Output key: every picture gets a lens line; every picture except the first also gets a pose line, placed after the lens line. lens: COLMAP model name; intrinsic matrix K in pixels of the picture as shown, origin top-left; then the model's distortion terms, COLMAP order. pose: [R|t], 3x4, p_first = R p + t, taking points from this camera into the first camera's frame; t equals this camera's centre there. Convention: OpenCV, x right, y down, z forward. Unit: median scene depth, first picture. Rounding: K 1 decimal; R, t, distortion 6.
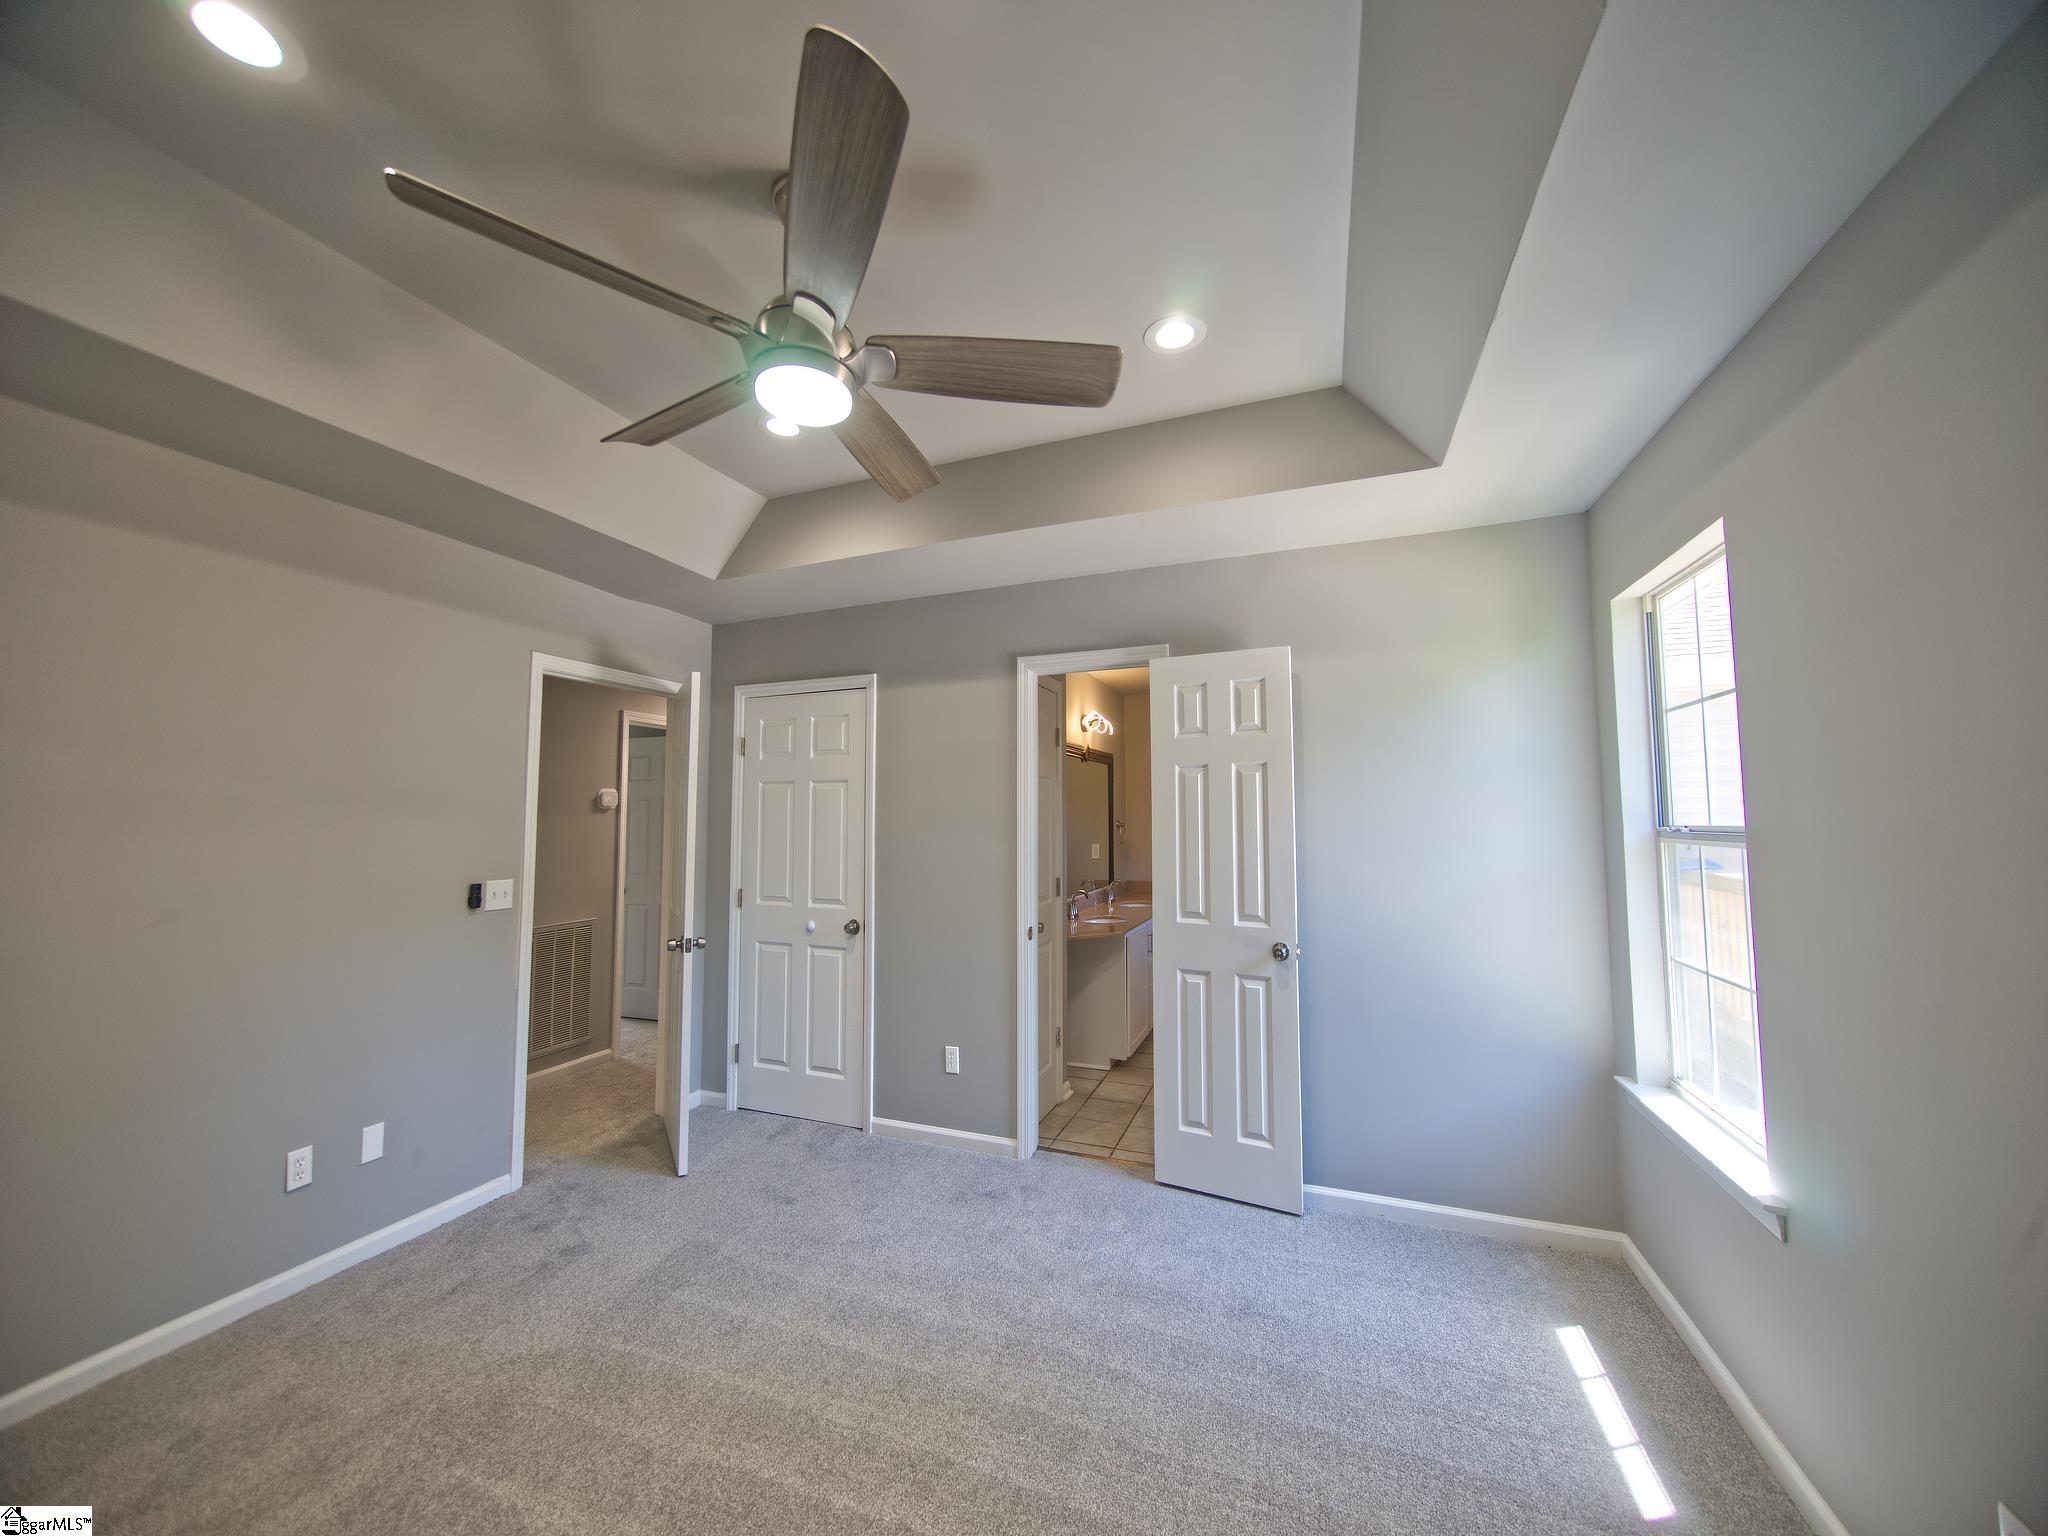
lens RADIAL K [[746.2, 0, 1024.0], [0, 746.2, 768.0], [0, 0, 1]] dist [-0.000195, 0.000049]
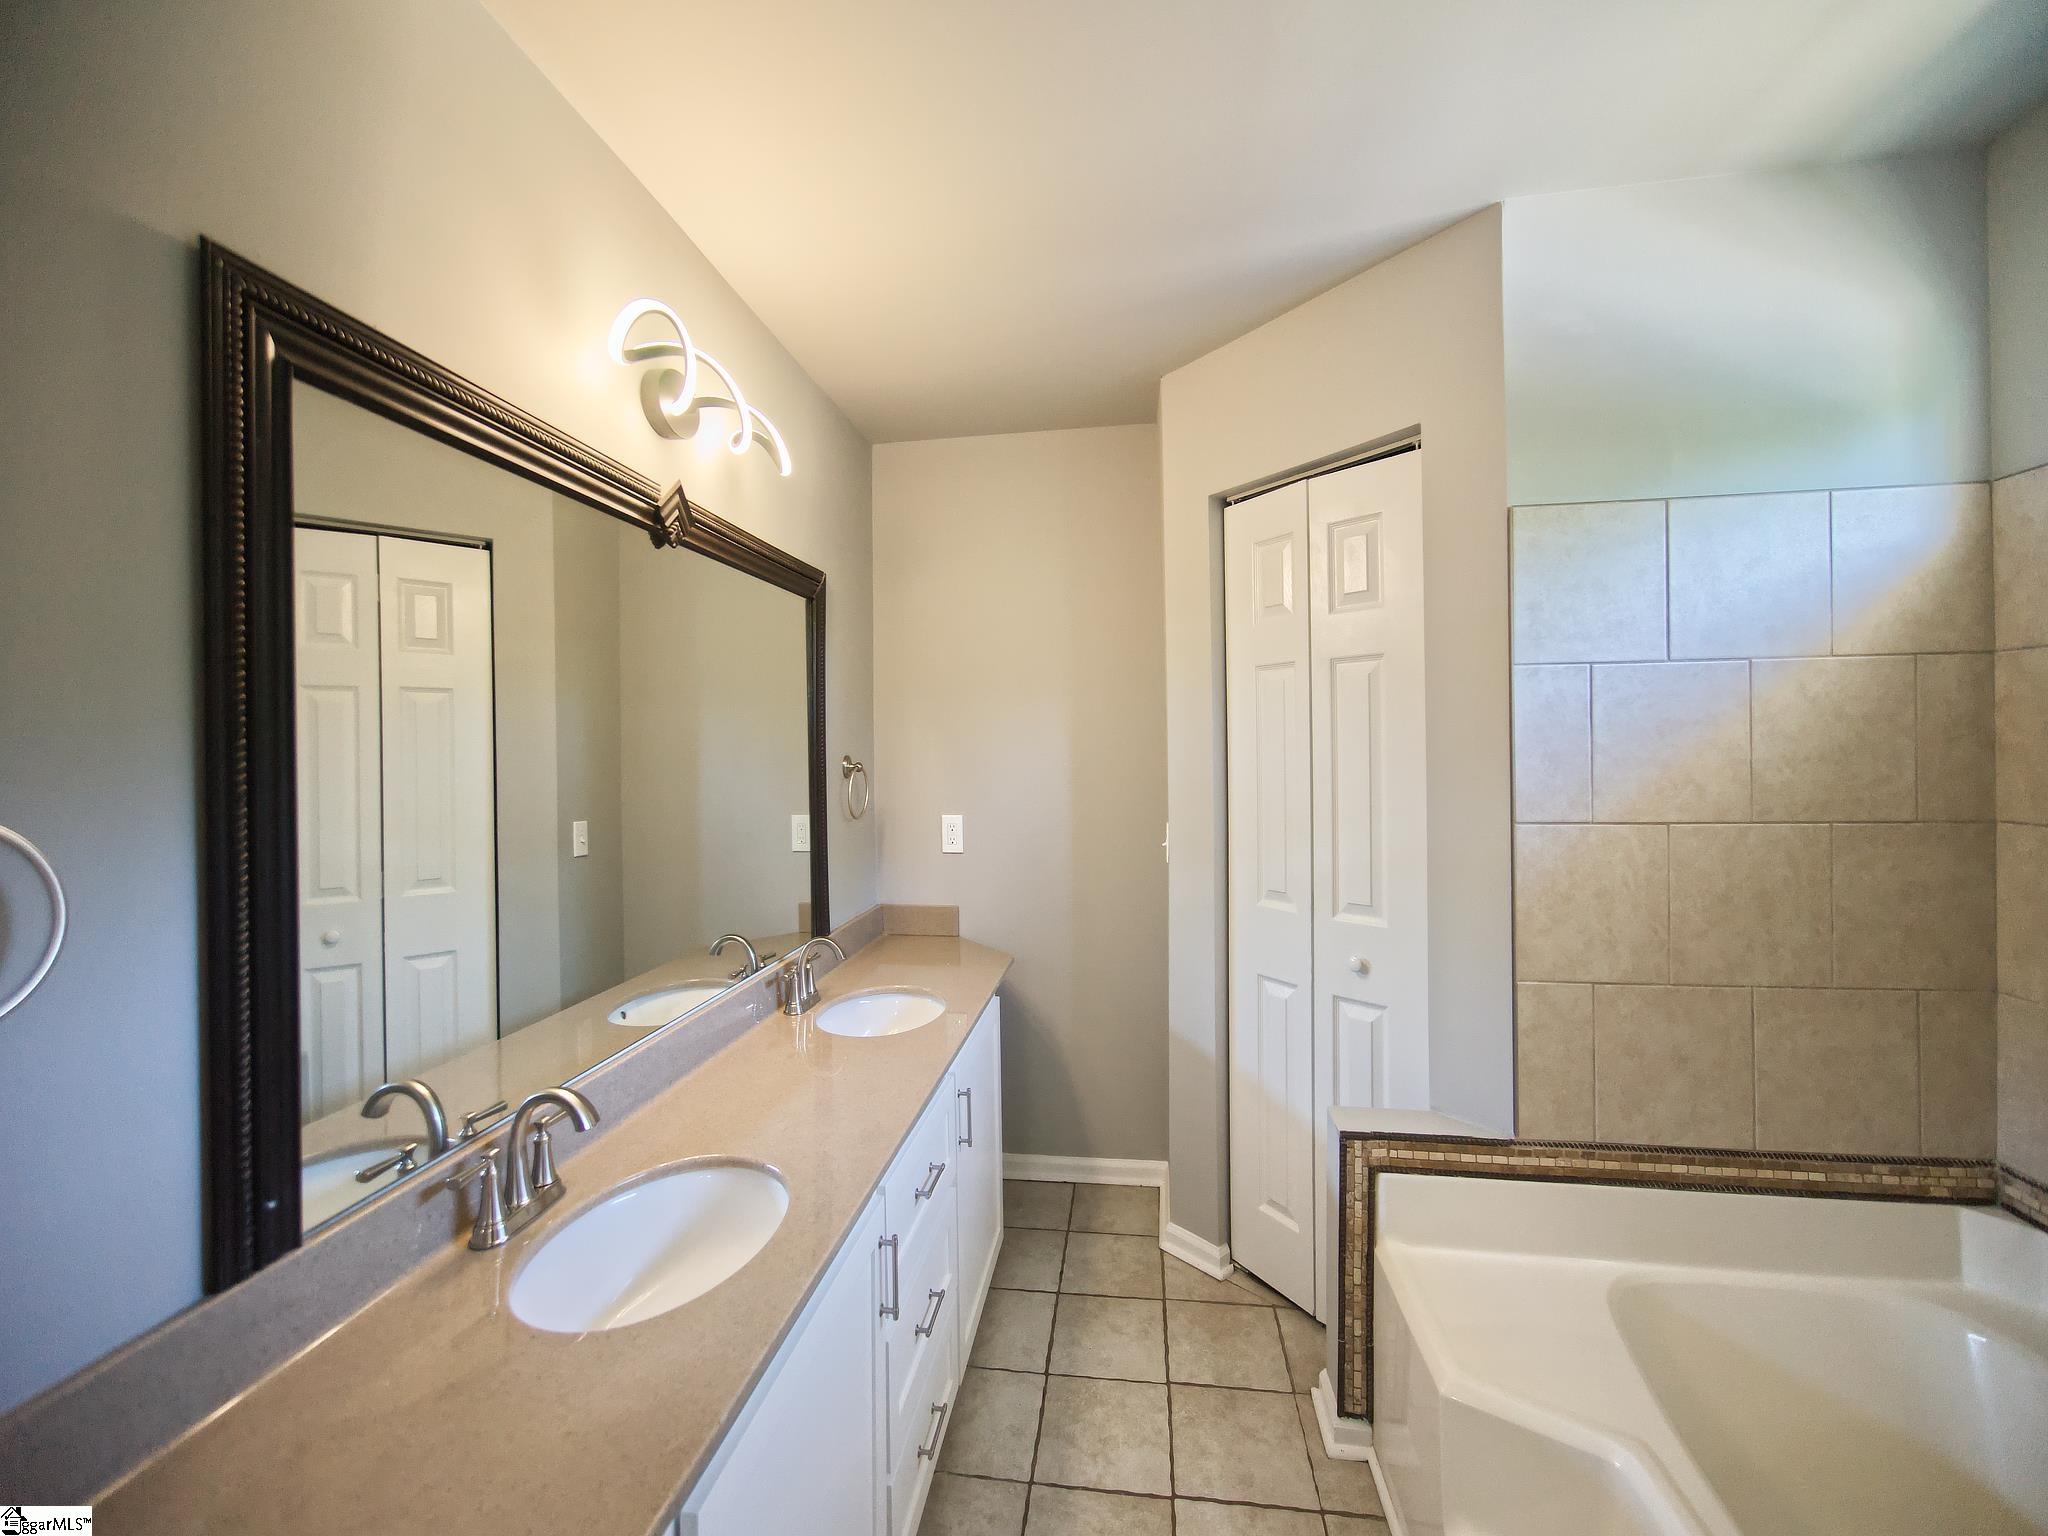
lens RADIAL K [[721.2, 0, 1049.7], [0, 721.2, 761.0], [0, 0, 1]] dist [0.000014, 0.000009]
pose [[0.970598, -0.010468, 0.240479, 0.139966], [-0.006973, 0.997412, 0.071559, 0.047318], [-0.240605, -0.071132, 0.968013, 0.631623]]
